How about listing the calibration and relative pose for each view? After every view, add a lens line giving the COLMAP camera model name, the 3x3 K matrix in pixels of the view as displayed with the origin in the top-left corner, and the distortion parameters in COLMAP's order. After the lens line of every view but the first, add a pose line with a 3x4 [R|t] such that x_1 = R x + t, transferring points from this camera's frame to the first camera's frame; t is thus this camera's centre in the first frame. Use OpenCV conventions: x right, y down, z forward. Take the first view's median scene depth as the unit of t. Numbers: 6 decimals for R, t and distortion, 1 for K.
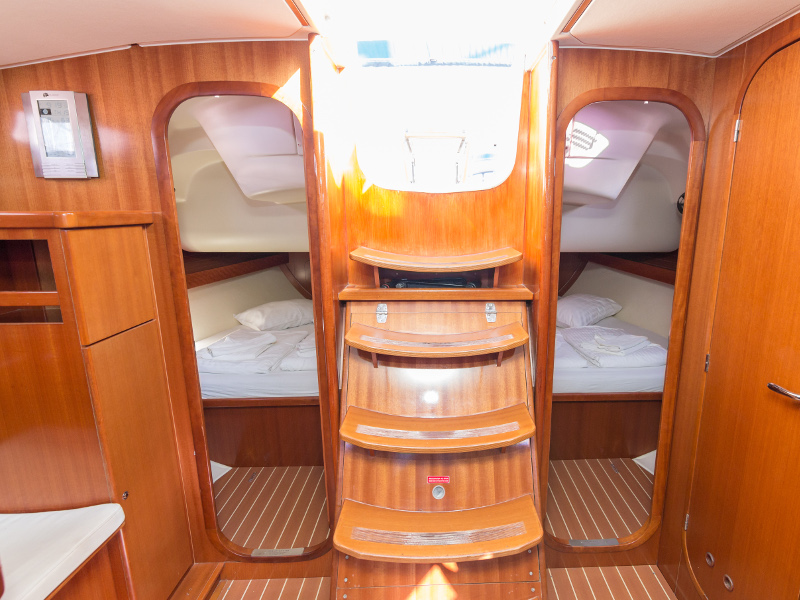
lens RADIAL K [[414.2, 0, 451.8], [0, 414.2, 289.7], [0, 0, 1]] dist [0.001569, -0.001160]
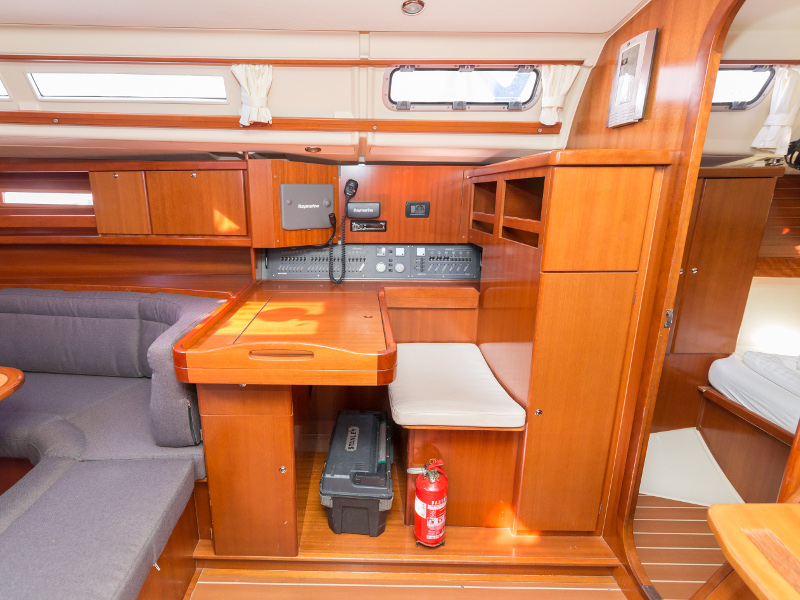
lens RADIAL K [[414.2, 0, 352.1], [0, 414.2, 297.6], [0, 0, 1]] dist [0.001569, -0.001160]
pose [[-0.074142, 0.242754, -0.967250, 0.243915], [-0.185279, 0.949680, 0.252546, 0.010727], [0.979885, 0.197936, -0.025434, 0.429937]]
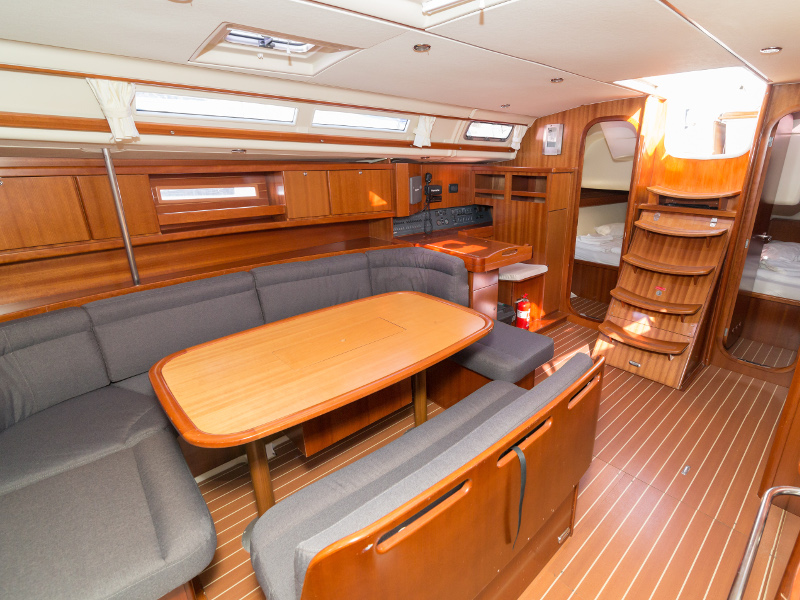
lens RADIAL K [[414.2, 0, 448.4], [0, 414.2, 294.9], [0, 0, 1]] dist [0.001569, -0.001160]
pose [[0.671155, 0.235852, -0.702798, 0.809945], [-0.142404, 0.971402, 0.190000, 0.221880], [0.727511, -0.027438, 0.685547, -1.461437]]
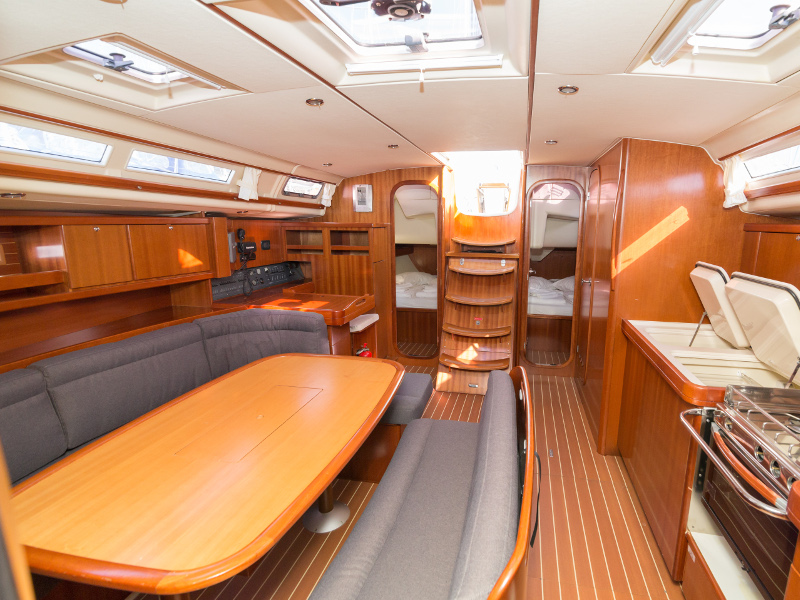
lens RADIAL K [[414.2, 0, 452.9], [0, 414.2, 295.7], [0, 0, 1]] dist [0.001569, -0.001160]
pose [[0.975096, 0.048096, -0.216506, 0.400874], [-0.050392, 0.998717, -0.005093, 0.322883], [0.215983, 0.015877, 0.976268, -1.783344]]
